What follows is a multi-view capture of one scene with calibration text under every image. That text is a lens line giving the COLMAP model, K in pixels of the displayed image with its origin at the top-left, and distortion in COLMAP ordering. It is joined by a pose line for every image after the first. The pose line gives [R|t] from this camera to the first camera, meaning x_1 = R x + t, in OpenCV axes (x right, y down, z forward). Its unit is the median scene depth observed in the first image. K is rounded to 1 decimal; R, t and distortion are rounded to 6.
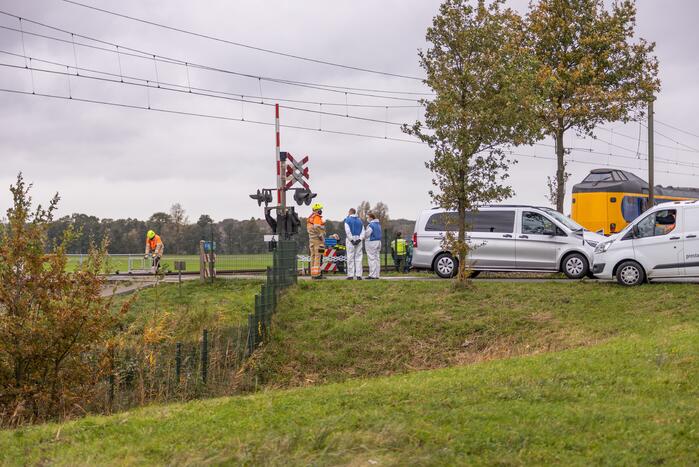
lens RADIAL K [[1869.1, 0, 350.6], [0, 1869.1, 235.4], [0, 0, 1]] dist [0.014371, 0.000000]
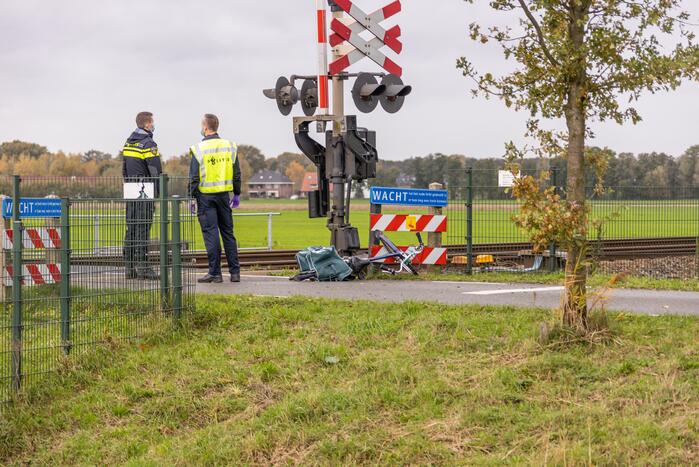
lens RADIAL K [[2447.5, 0, 349.6], [0, 2447.5, 232.1], [0, 0, 1]] dist [0.000319, 0.000000]
pose [[0.971422, 0.010438, -0.237128, 0.121771], [-0.004811, 0.999693, 0.024294, -0.002568], [0.237309, -0.022459, 0.971175, 0.526909]]
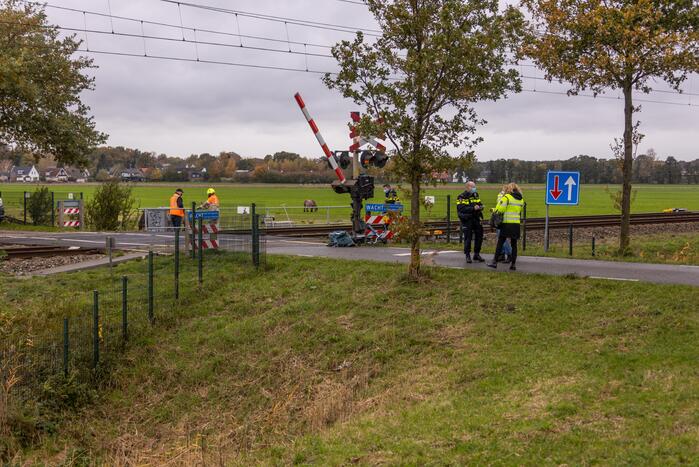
lens RADIAL K [[1270.1, 0, 348.9], [0, 1270.1, 232.7], [0, 0, 1]] dist [0.102645, 0.000000]
pose [[0.948313, 0.024077, -0.316421, 0.197577], [-0.008344, 0.998665, 0.050983, -0.019186], [0.317226, -0.045708, 0.947248, 0.454676]]
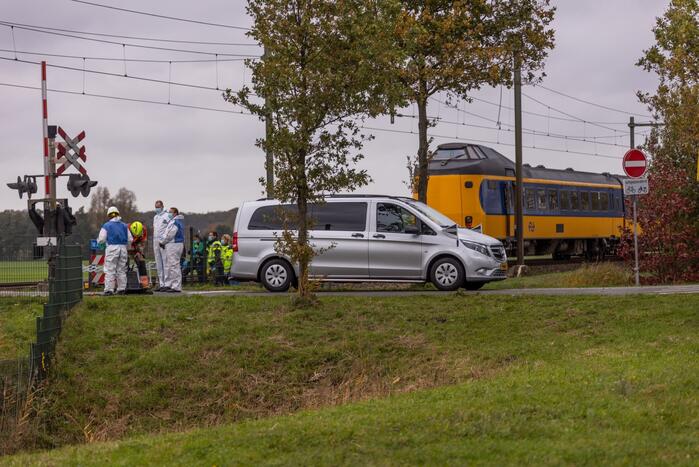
lens RADIAL K [[2571.3, 0, 350.9], [0, 2571.3, 233.4], [0, 0, 1]] dist [-0.019941, 0.000000]
pose [[0.994684, -0.009674, 0.102516, -0.027139], [0.009670, 0.999953, 0.000544, -0.001131], [-0.102517, 0.000451, 0.994731, -0.040905]]
